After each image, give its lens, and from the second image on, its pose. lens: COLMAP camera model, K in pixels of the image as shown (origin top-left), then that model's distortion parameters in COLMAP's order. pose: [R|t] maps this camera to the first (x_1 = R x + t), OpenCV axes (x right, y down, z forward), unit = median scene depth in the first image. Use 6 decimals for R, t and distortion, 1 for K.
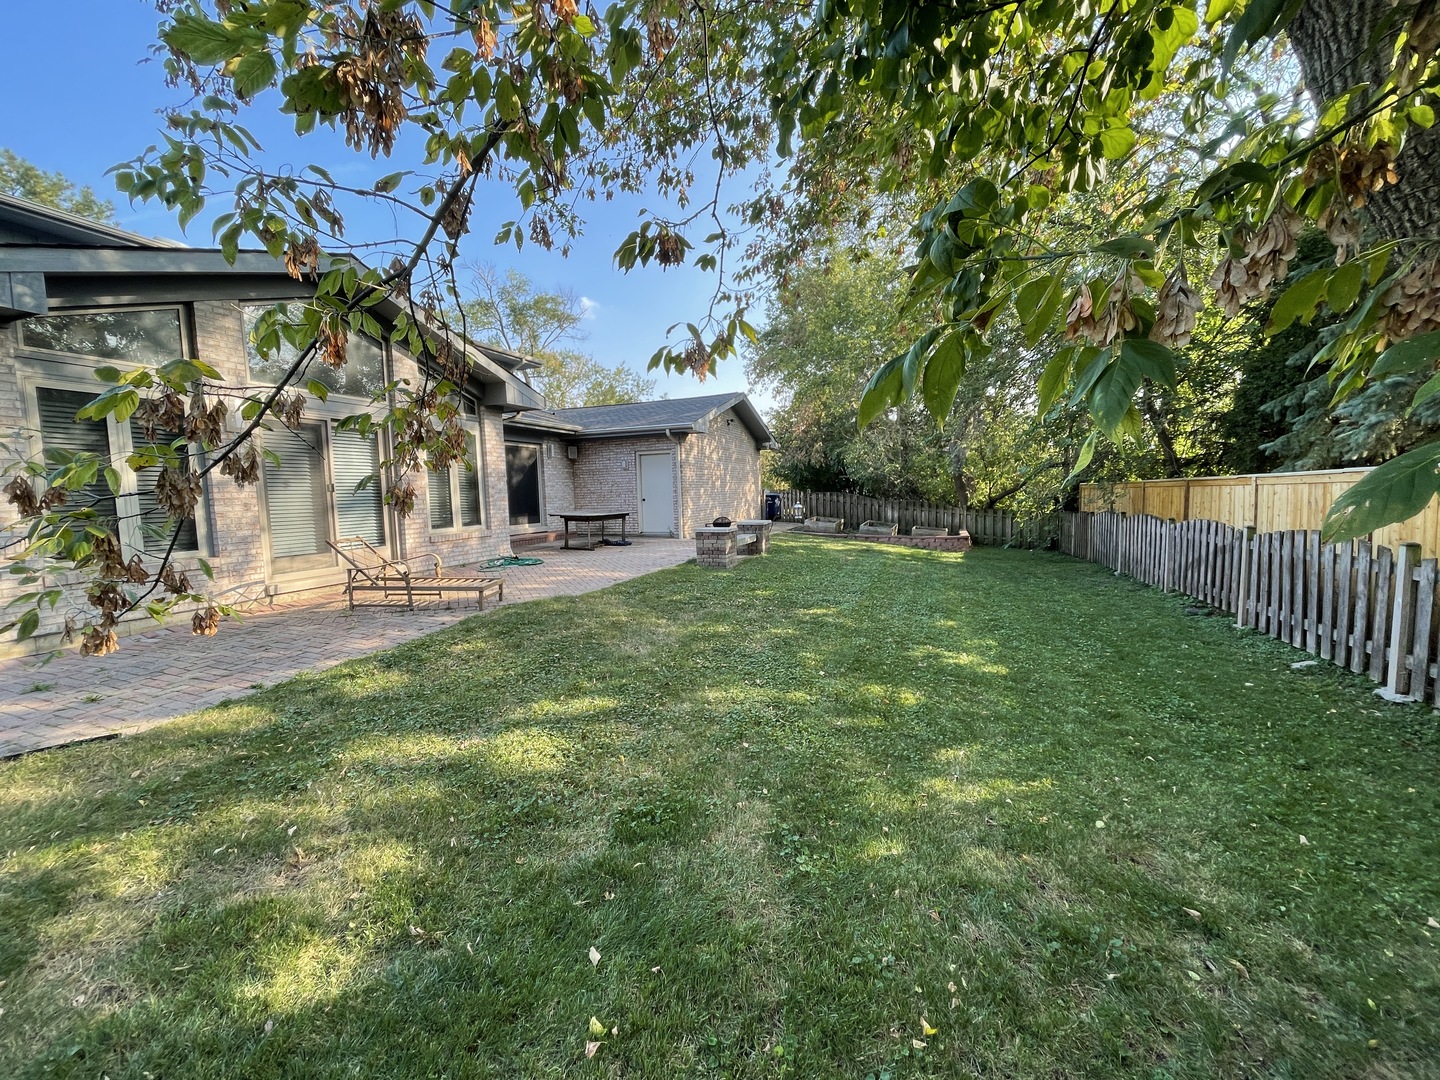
lens RADIAL K [[577.3, 0, 710.1], [0, 577.3, 542.0], [0, 0, 1]] dist [-0.002553, -0.000265]
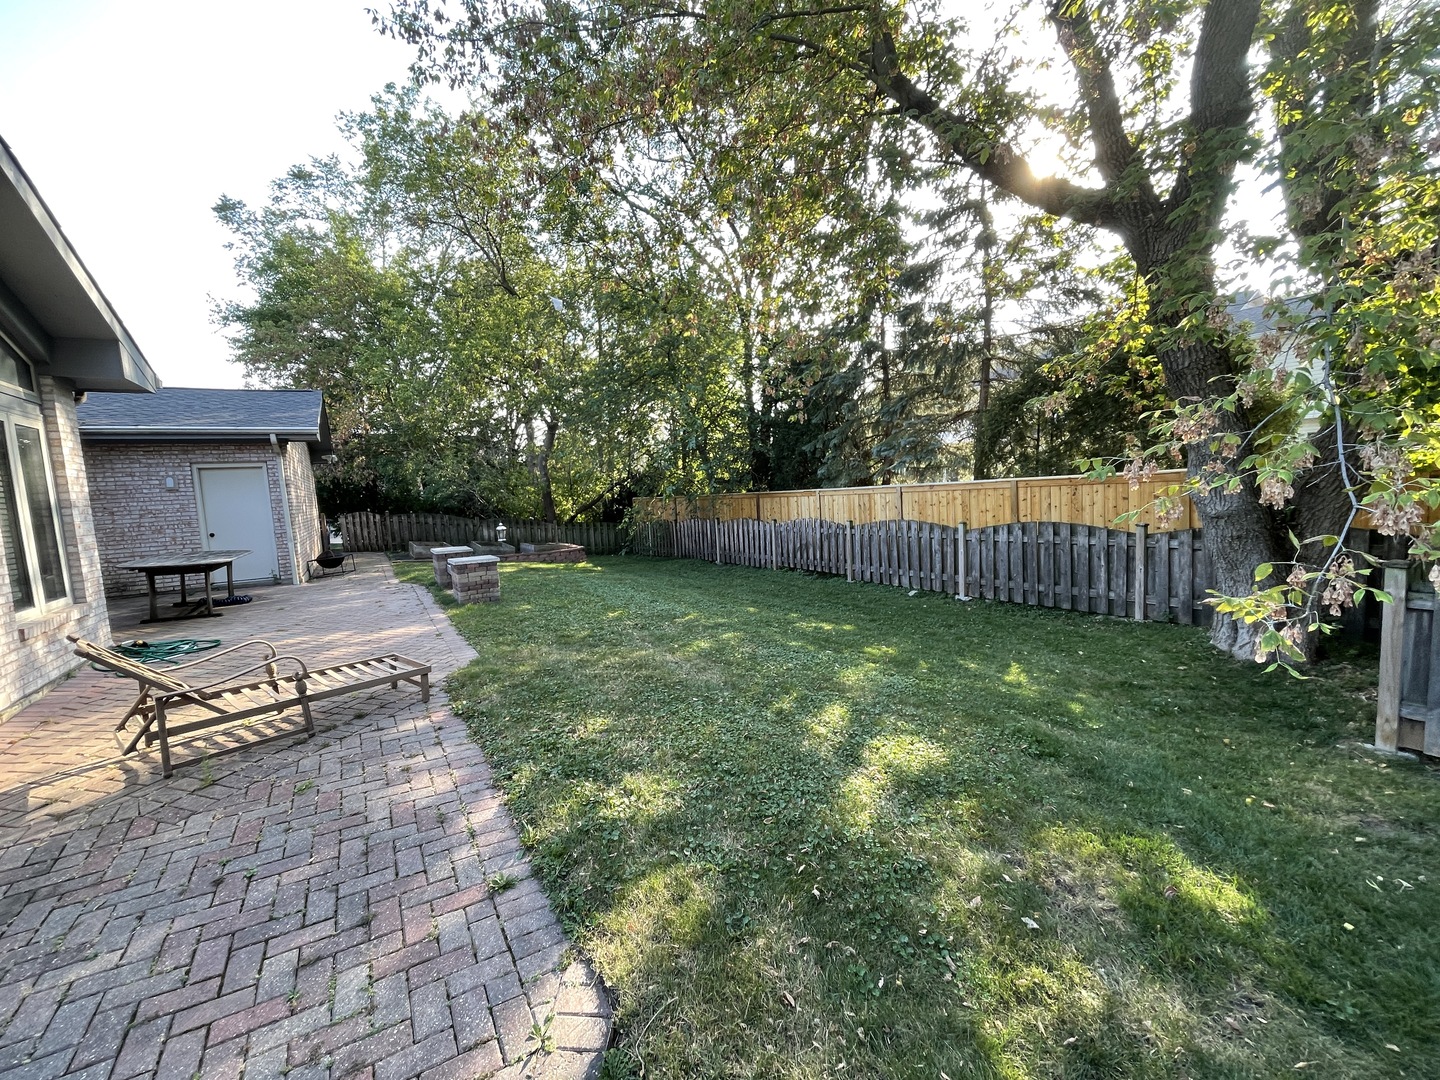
lens RADIAL K [[577.3, 0, 710.1], [0, 577.3, 542.0], [0, 0, 1]] dist [-0.002553, -0.000265]
pose [[0.618057, -0.079964, 0.782056, -0.895458], [0.102497, 0.994518, 0.020684, -0.060009], [-0.779423, 0.067375, 0.622865, 0.393129]]
